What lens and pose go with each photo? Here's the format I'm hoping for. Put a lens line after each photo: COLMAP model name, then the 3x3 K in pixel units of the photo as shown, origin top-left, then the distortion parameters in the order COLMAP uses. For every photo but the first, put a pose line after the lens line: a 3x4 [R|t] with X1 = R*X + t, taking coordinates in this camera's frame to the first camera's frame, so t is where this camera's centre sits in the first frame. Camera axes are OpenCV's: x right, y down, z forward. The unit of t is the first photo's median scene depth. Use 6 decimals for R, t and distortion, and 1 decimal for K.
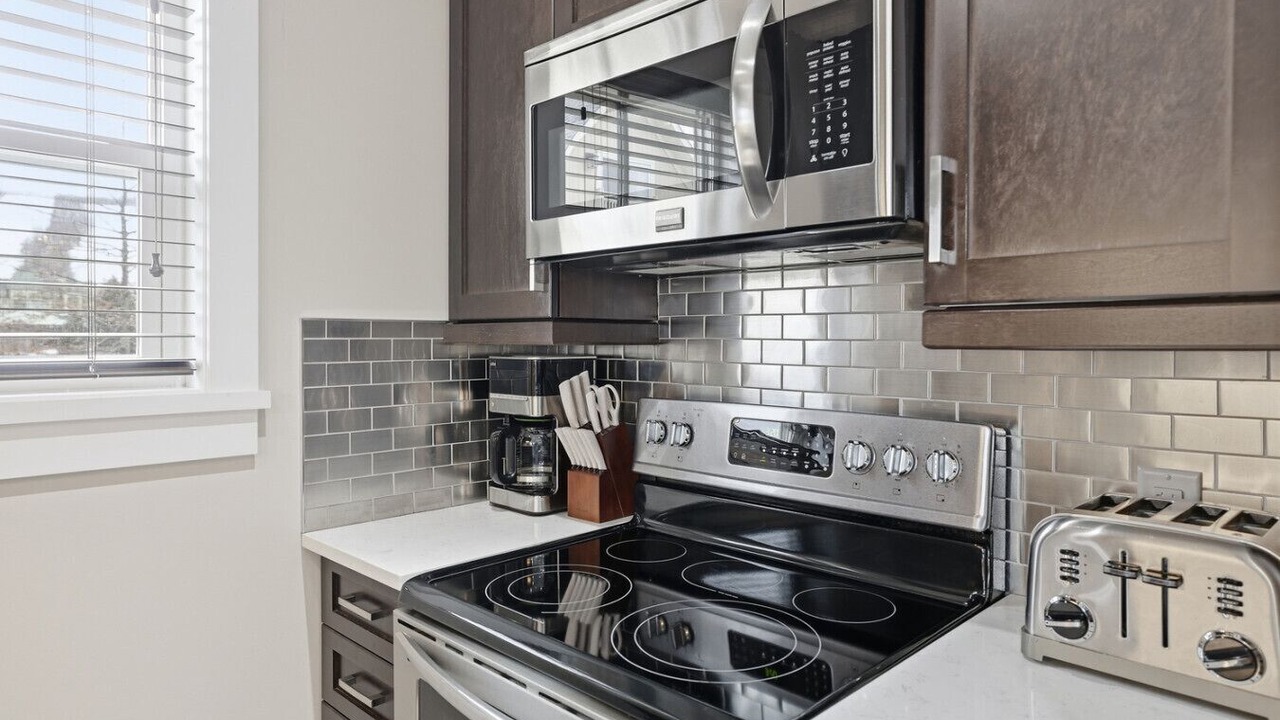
lens RADIAL K [[767.1, 0, 641.5], [0, 767.1, 342.0], [0, 0, 1]] dist [0.002055, 0.000588]
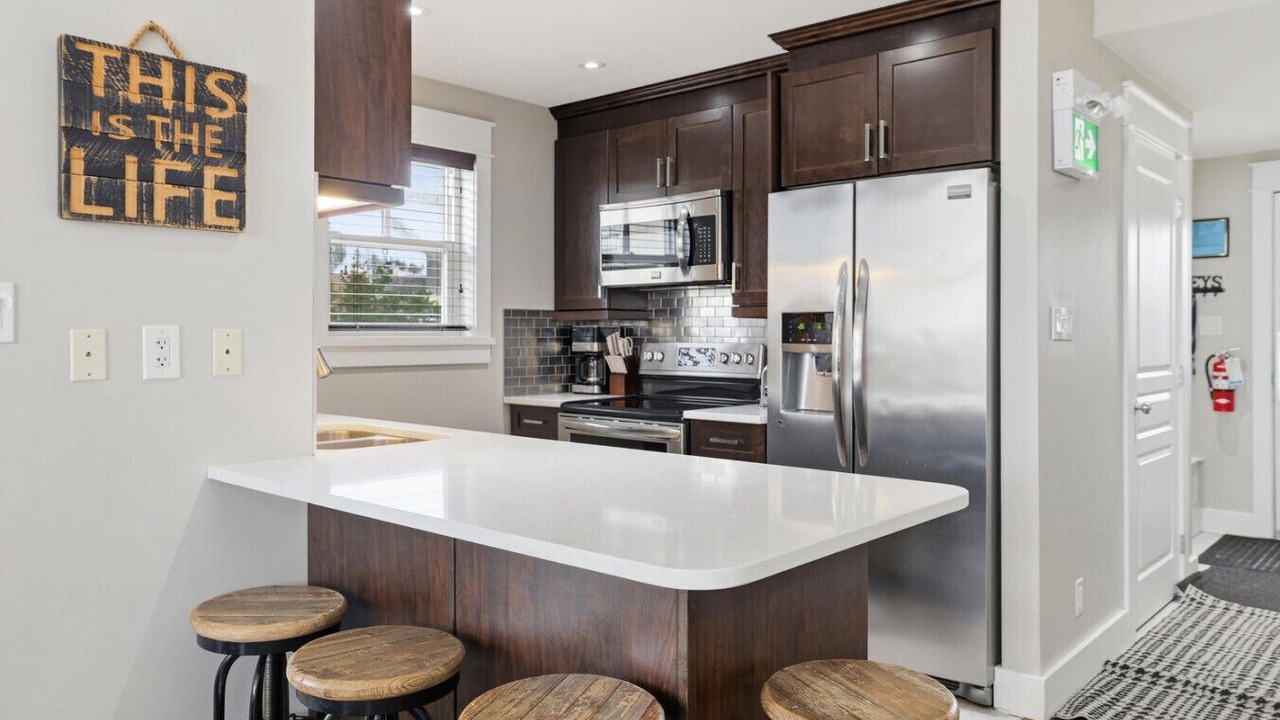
lens RADIAL K [[936.8, 0, 637.4], [0, 936.8, 330.9], [0, 0, 1]] dist [0.005871, 0.008214]
pose [[0.999149, 0.000114, 0.041235, -0.134365], [0.000063, 0.999991, -0.004285, 0.049349], [-0.041235, 0.004284, 0.999140, -1.895089]]
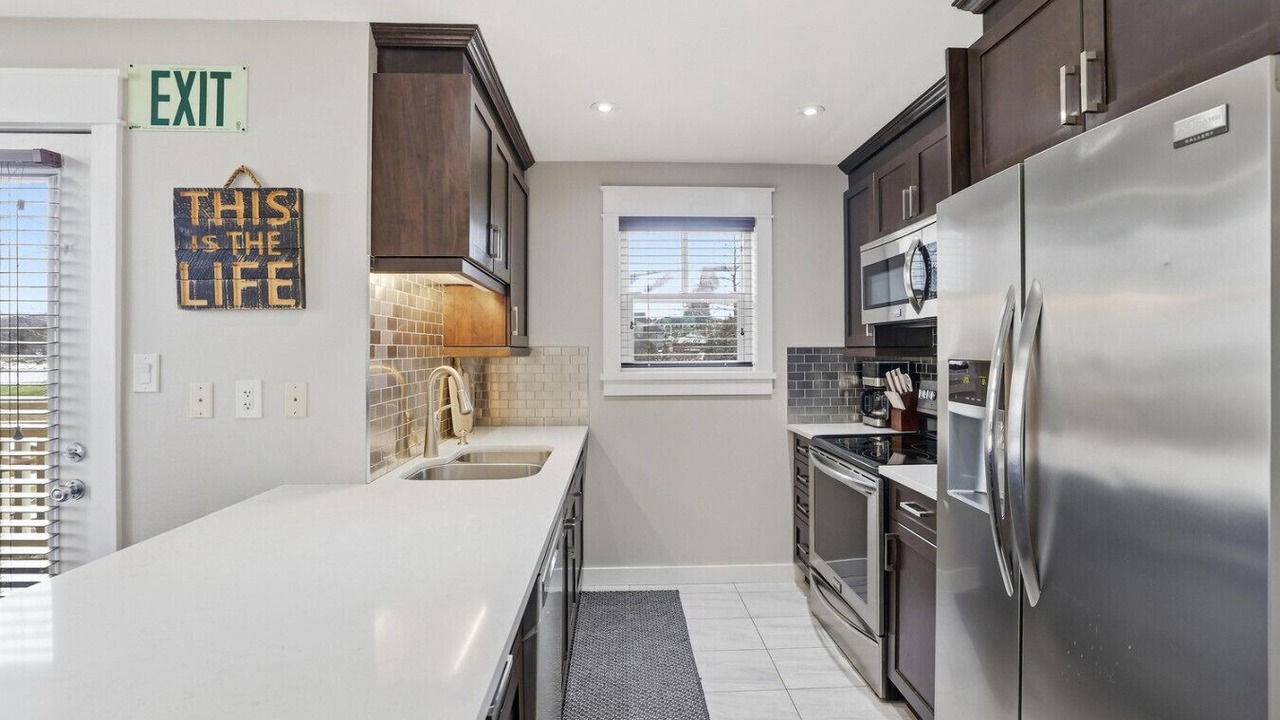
lens RADIAL K [[563.4, 0, 637.7], [0, 563.4, 347.7], [0, 0, 1]] dist [-0.027982, 0.000143]
pose [[0.723135, -0.008826, -0.690650, 0.554778], [0.004416, 0.999957, -0.008155, -0.014674], [0.690693, 0.002847, 0.723143, -0.823194]]
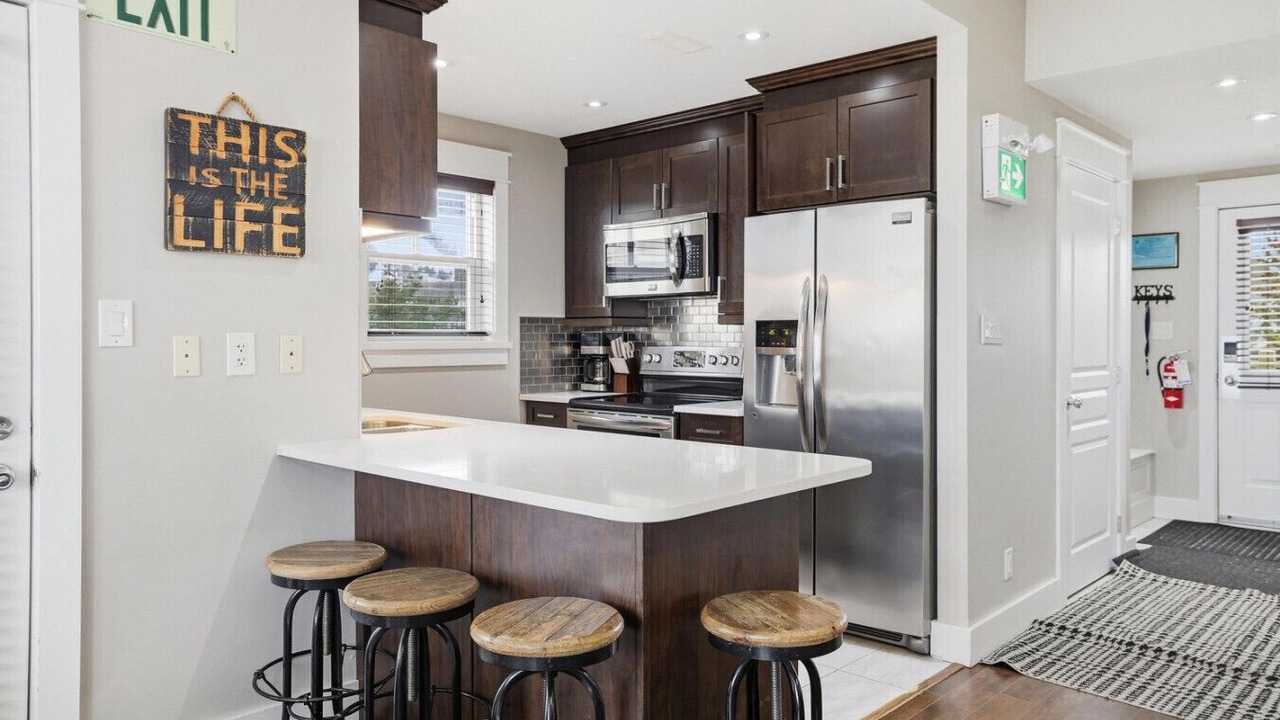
lens RADIAL K [[910.3, 0, 639.4], [0, 910.3, 340.5], [0, 0, 1]] dist [-0.001080, -0.001986]
pose [[0.999806, -0.001124, 0.019656, -0.072904], [0.001089, 0.999998, 0.001790, 0.047217], [-0.019658, -0.001768, 0.999805, -2.176807]]
